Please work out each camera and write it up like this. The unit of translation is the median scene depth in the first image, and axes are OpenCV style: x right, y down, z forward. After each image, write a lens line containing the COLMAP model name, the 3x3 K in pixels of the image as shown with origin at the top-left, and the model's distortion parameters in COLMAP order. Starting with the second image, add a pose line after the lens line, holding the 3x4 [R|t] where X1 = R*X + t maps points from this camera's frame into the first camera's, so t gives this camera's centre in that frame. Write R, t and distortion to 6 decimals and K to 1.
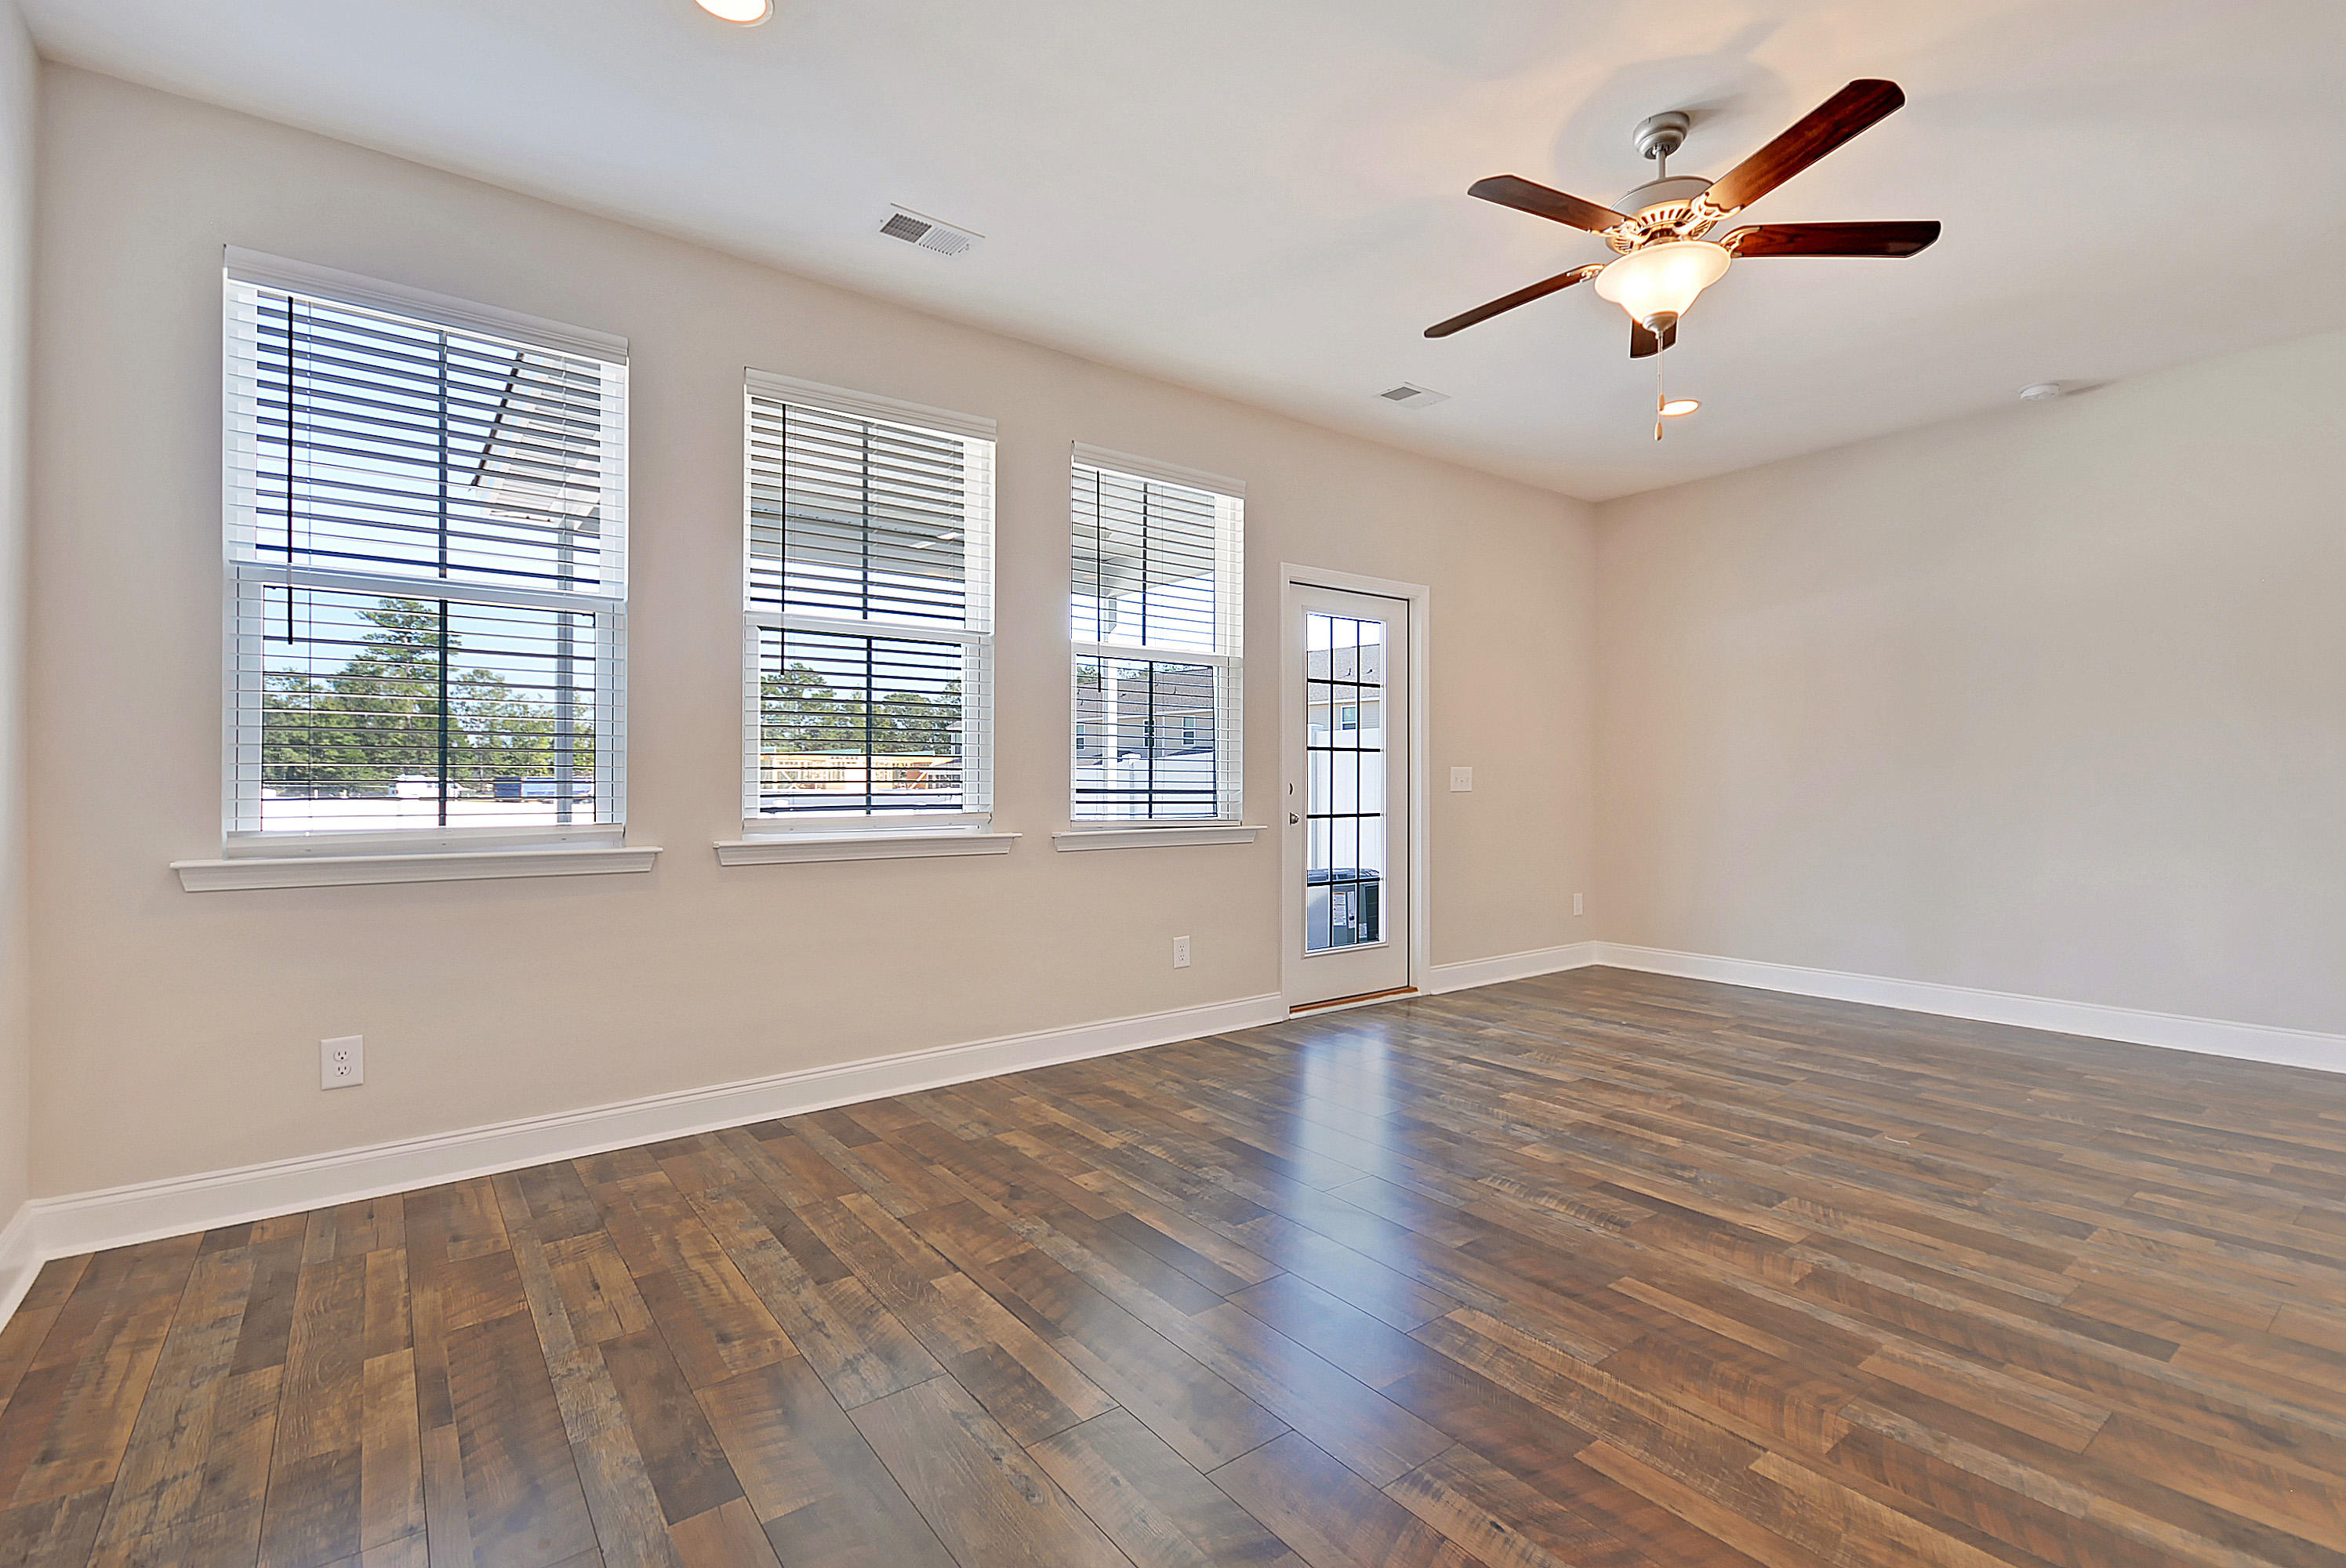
lens RADIAL K [[1044.3, 0, 1184.9], [0, 1044.3, 774.8], [0, 0, 1]] dist [0.020823, -0.003788]
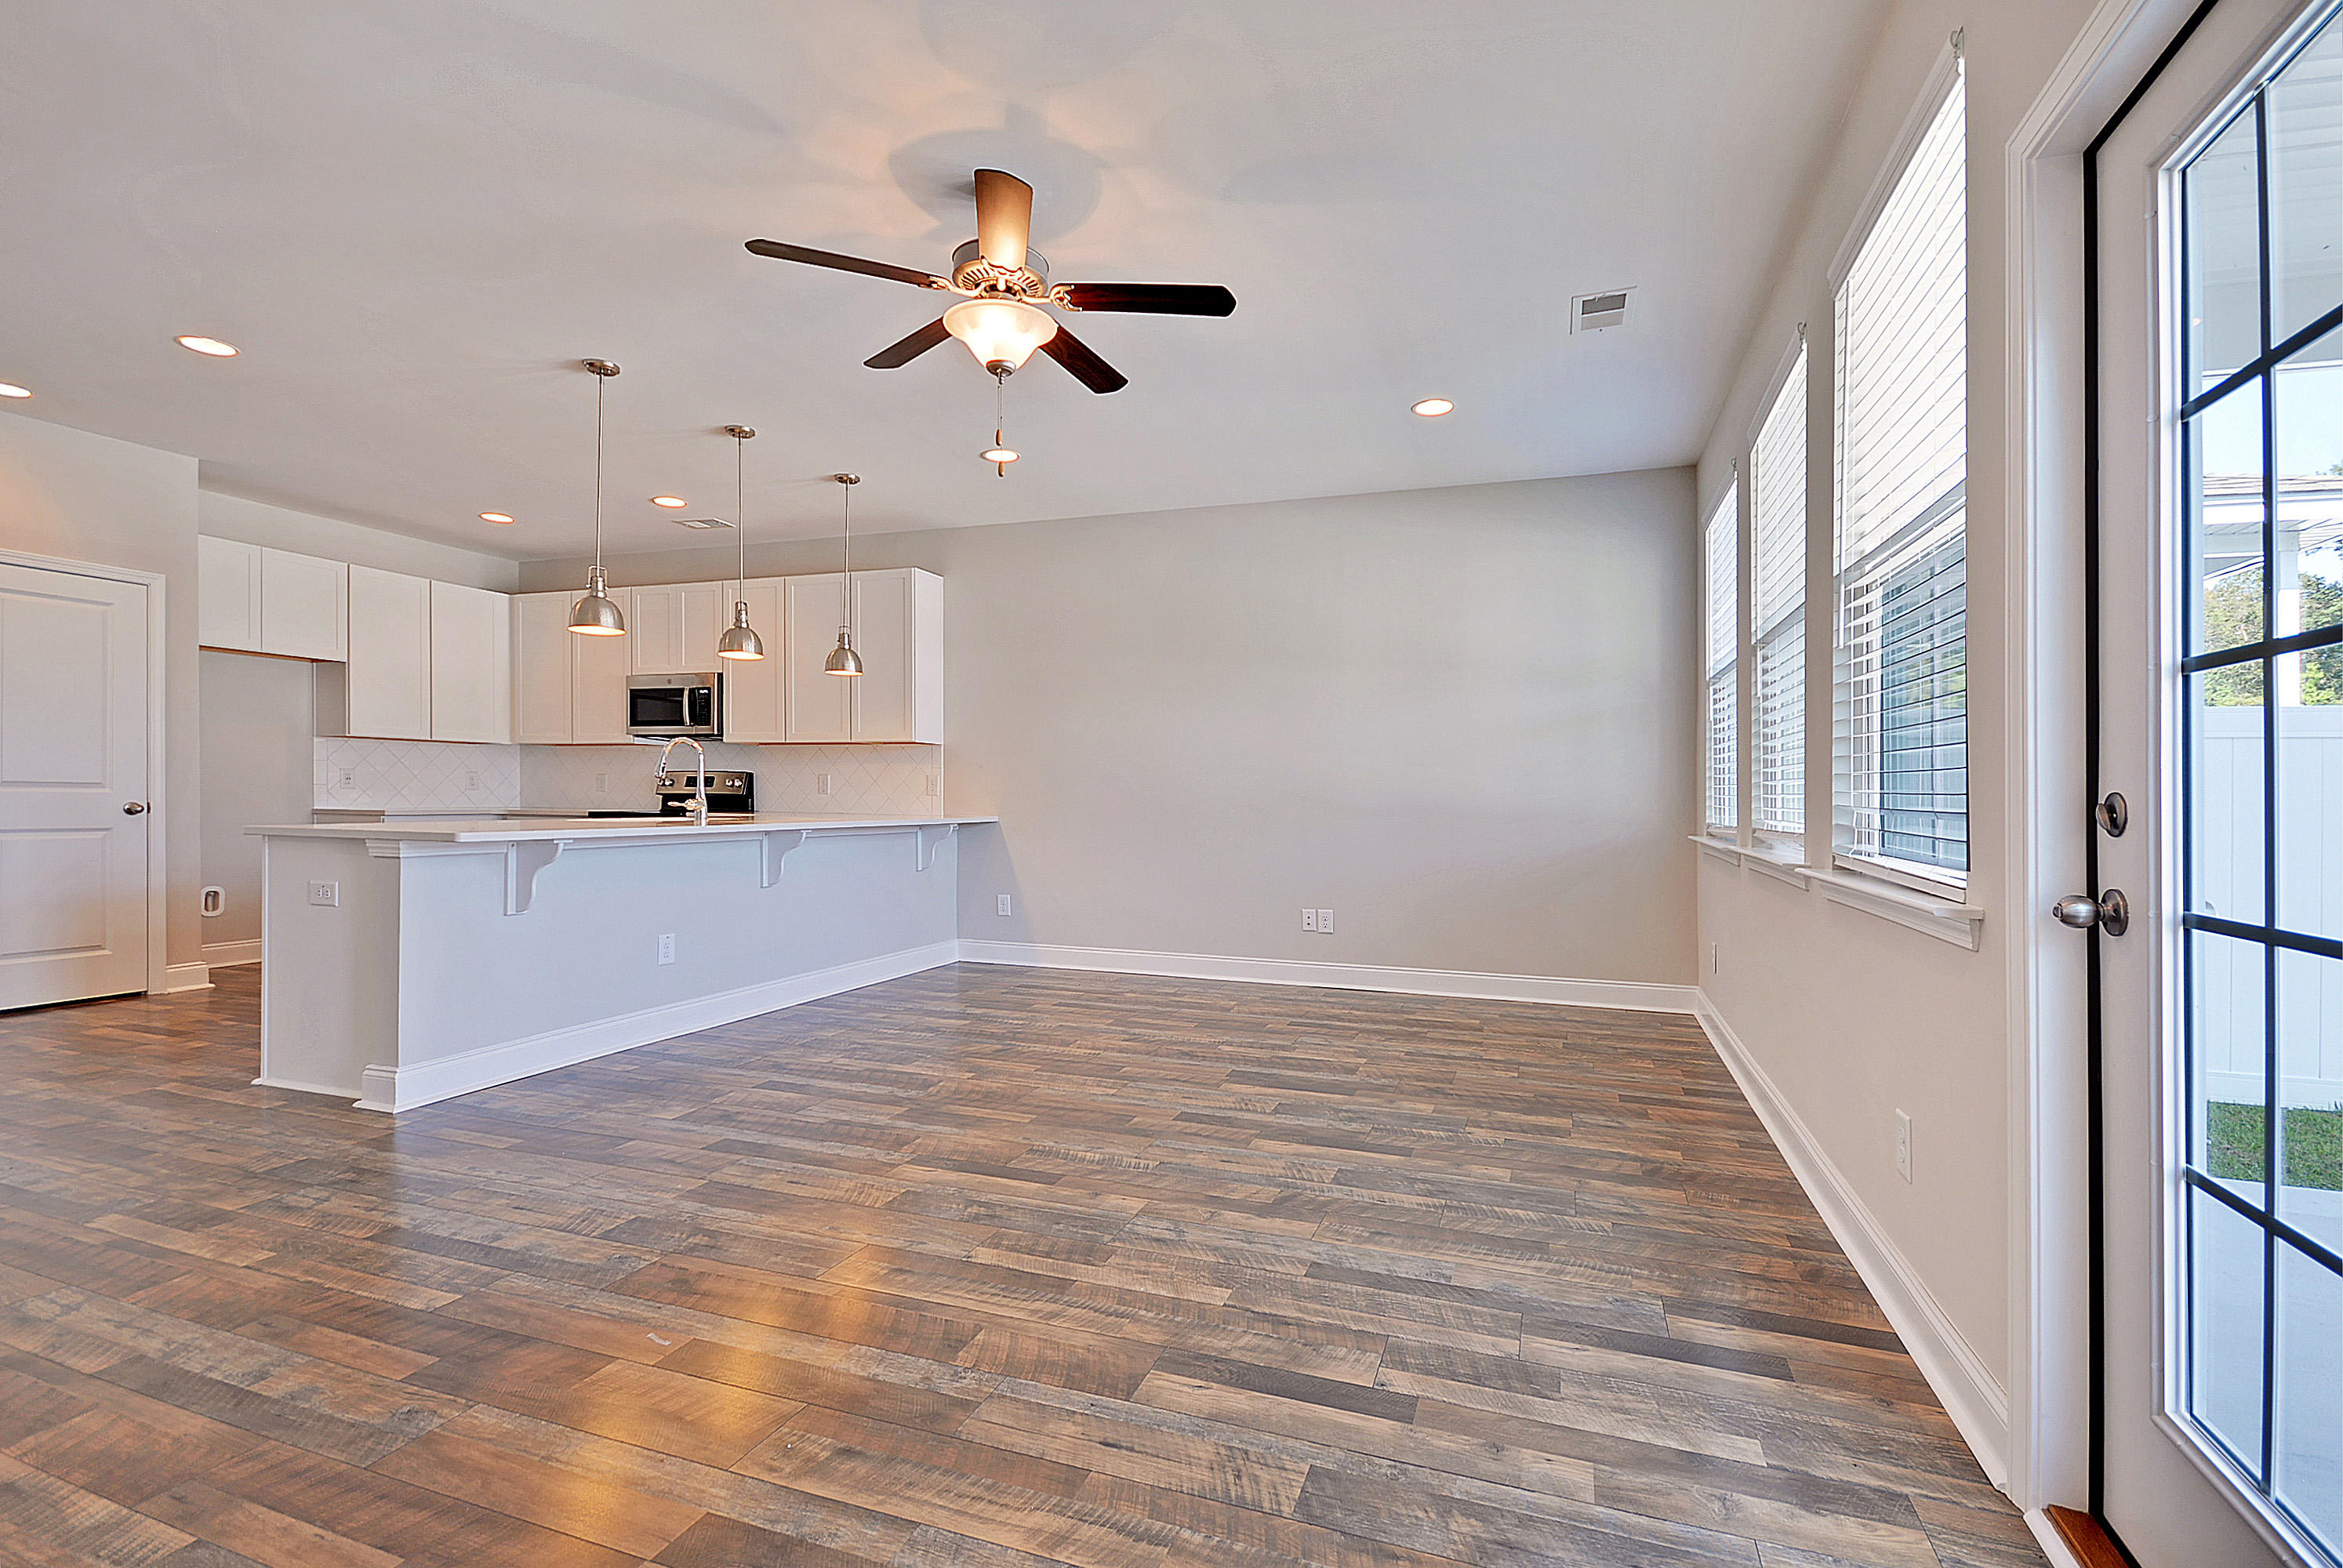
lens RADIAL K [[1043.0, 0, 1162.6], [0, 1043.0, 793.8], [0, 0, 1]] dist [0.020823, -0.003788]
pose [[-0.849074, -0.004546, -0.528254, 0.797293], [-0.000505, 0.999970, -0.007793, 0.018077], [0.528273, -0.006350, -0.849051, 1.810129]]
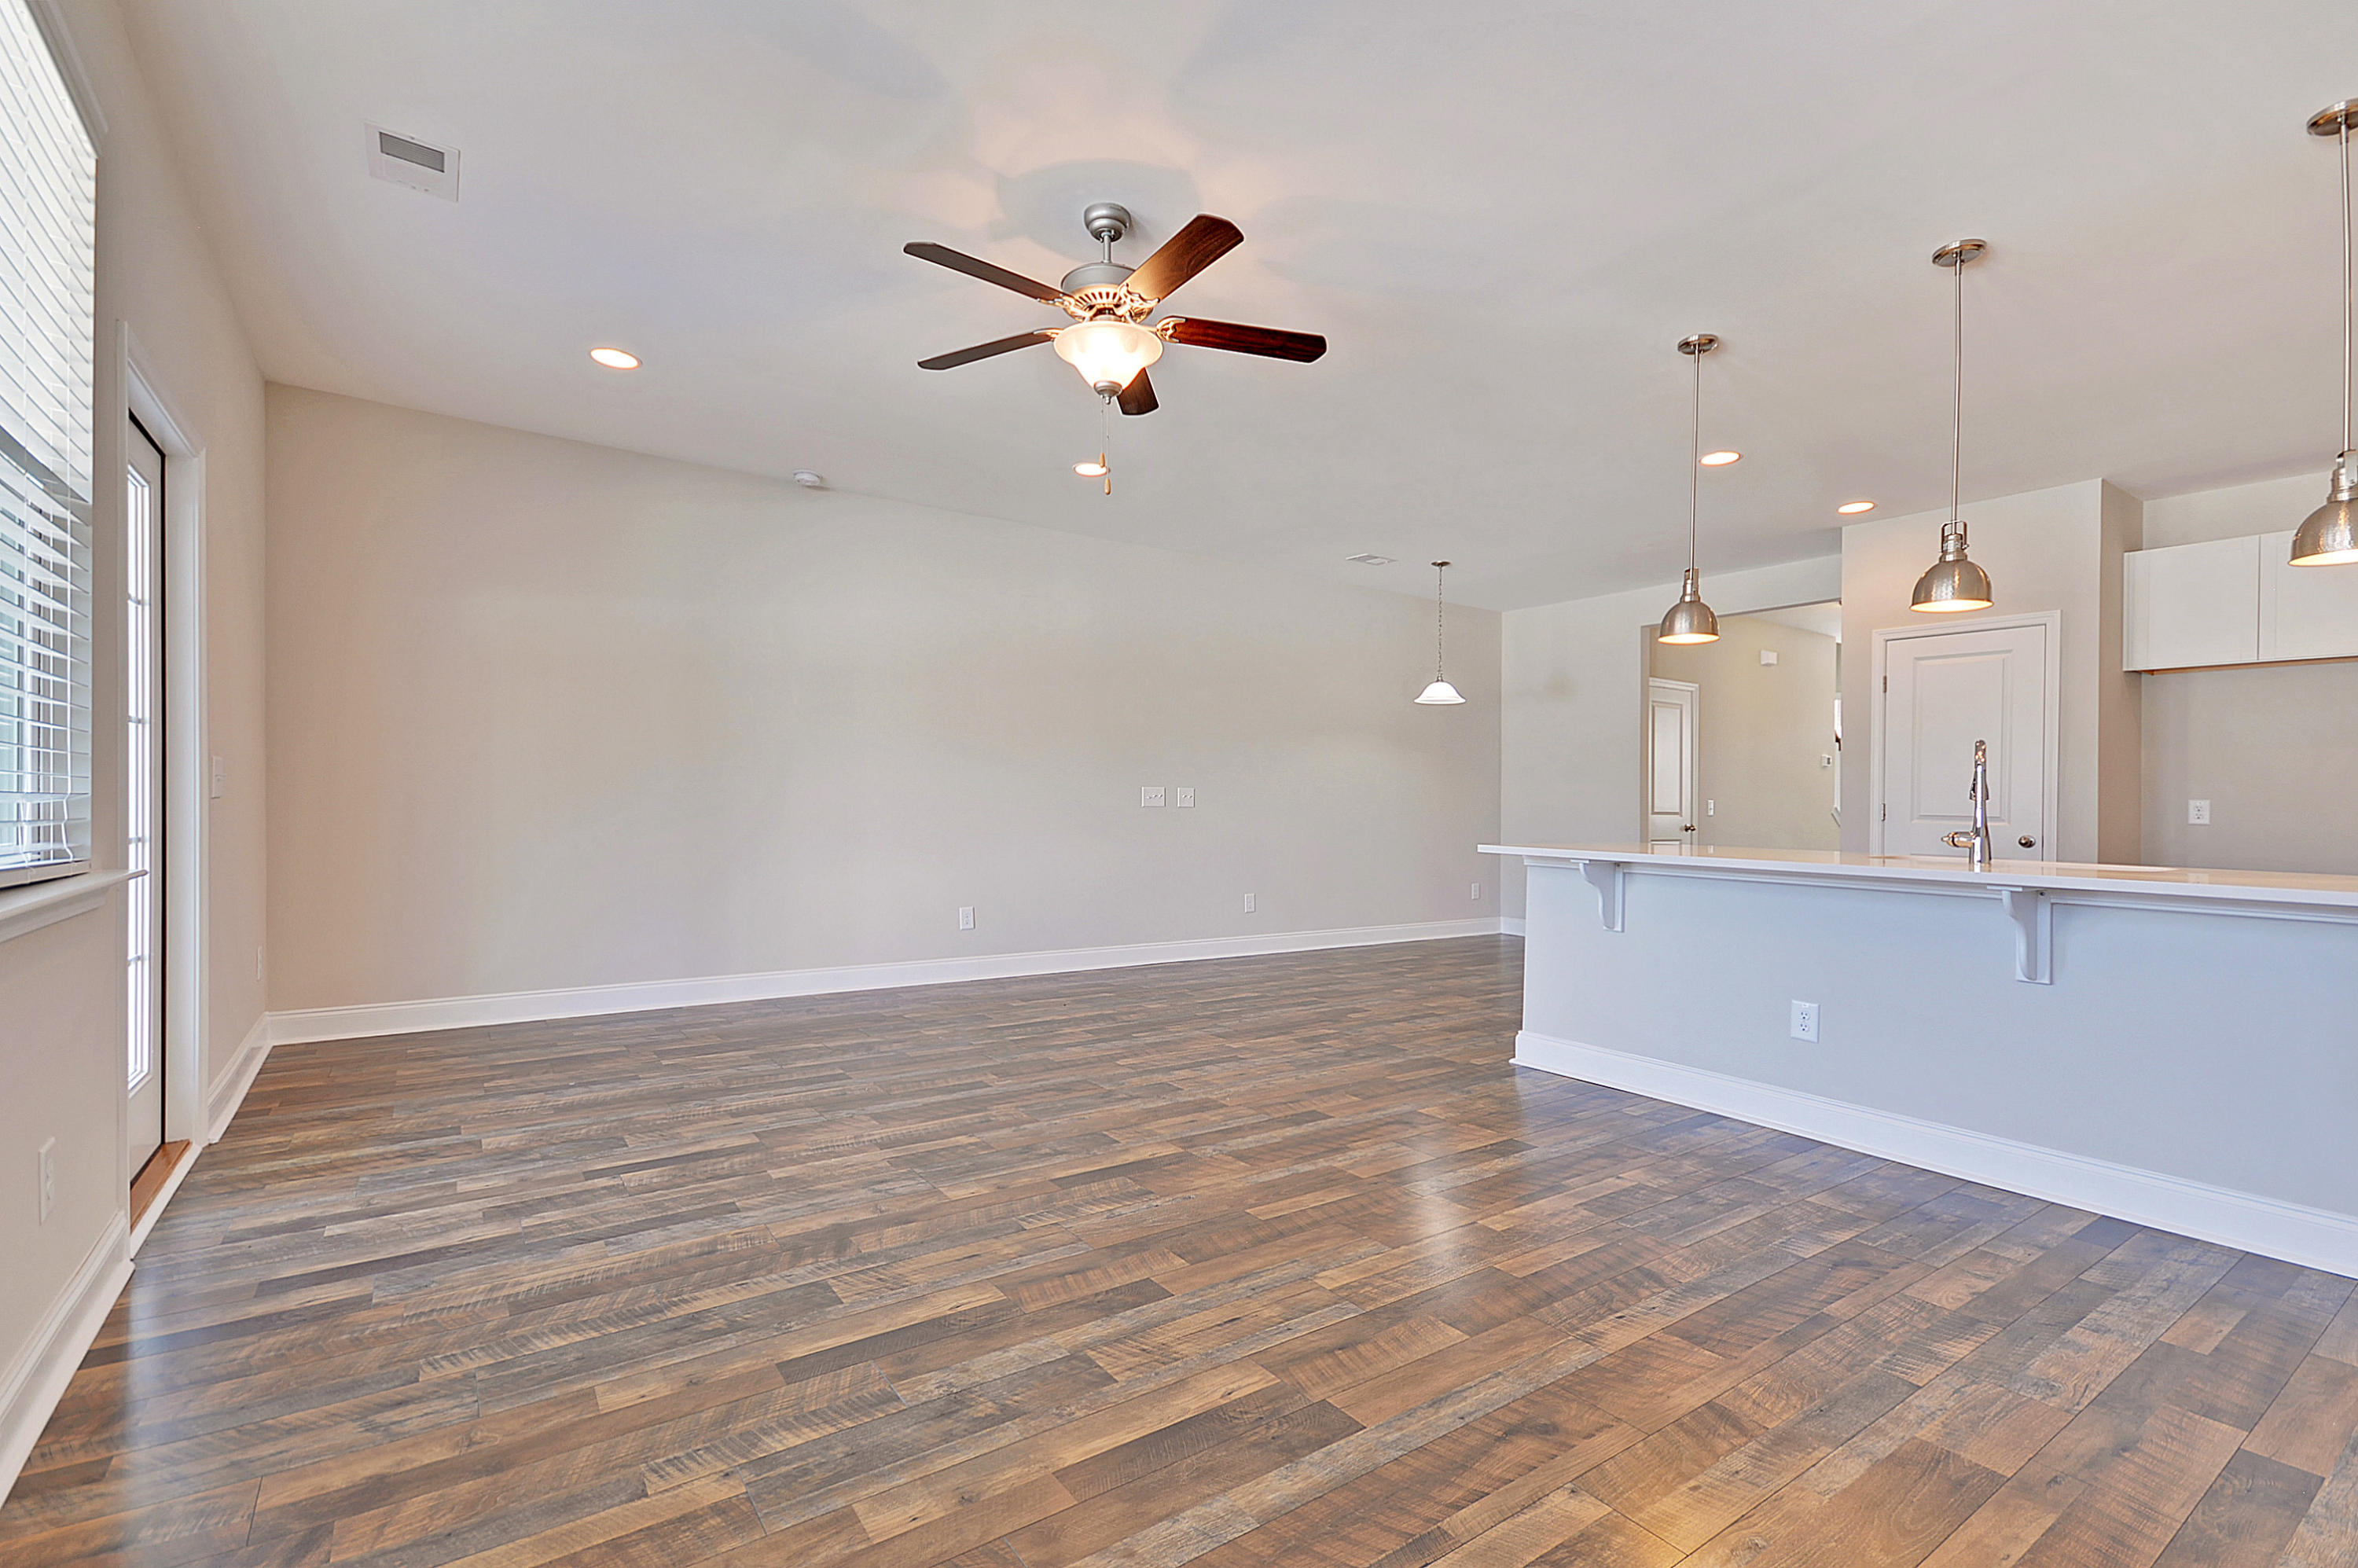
lens RADIAL K [[1049.7, 0, 1180.8], [0, 1049.7, 772.9], [0, 0, 1]] dist [0.020823, -0.003788]
pose [[0.034815, 0.037493, 0.998690, -0.610218], [-0.028851, 0.998917, -0.036496, 0.020507], [-0.998977, -0.027542, 0.035859, 0.800228]]
